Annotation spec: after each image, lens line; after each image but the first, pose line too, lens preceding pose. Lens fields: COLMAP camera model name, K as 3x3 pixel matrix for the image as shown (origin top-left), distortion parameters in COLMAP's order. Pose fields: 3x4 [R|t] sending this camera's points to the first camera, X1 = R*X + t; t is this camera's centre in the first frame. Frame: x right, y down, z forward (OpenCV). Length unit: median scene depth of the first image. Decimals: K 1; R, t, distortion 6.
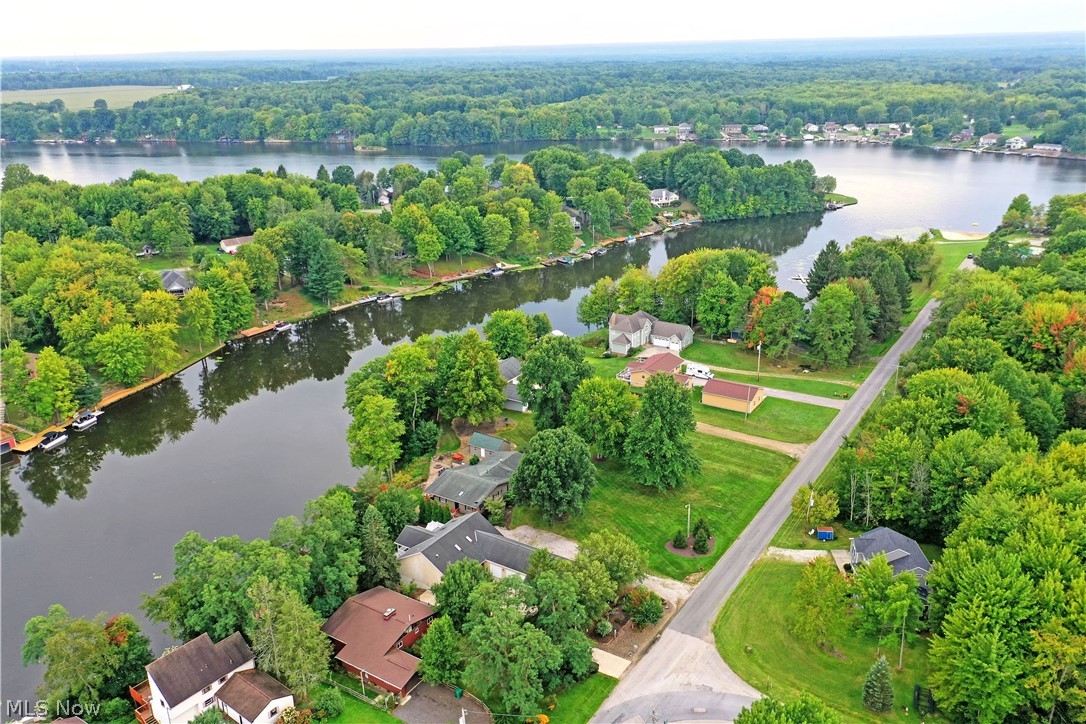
lens RADIAL K [[868.4, 0, 543.0], [0, 868.4, 362.0], [0, 0, 1]] dist [0.025192, 0.001187]
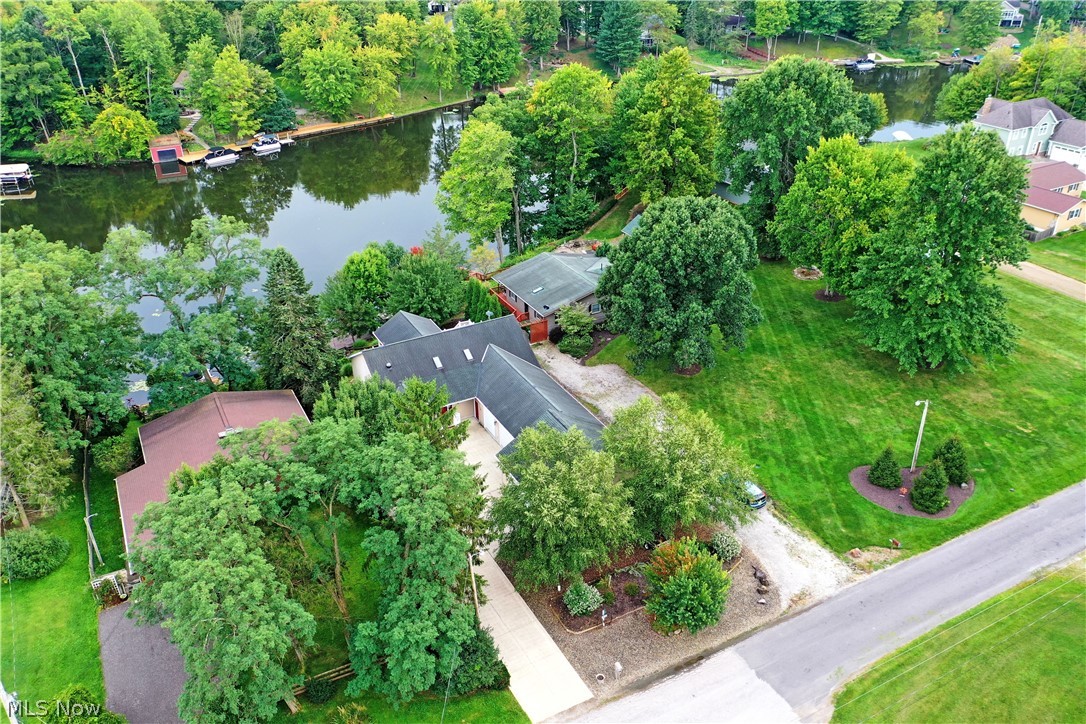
lens RADIAL K [[868.4, 0, 543.0], [0, 868.4, 362.0], [0, 0, 1]] dist [0.025192, 0.001187]
pose [[0.877999, 0.236206, -0.416323, 0.118091], [-0.166843, 0.966236, 0.196346, 0.059834], [0.448644, -0.102931, 0.887763, 0.344408]]
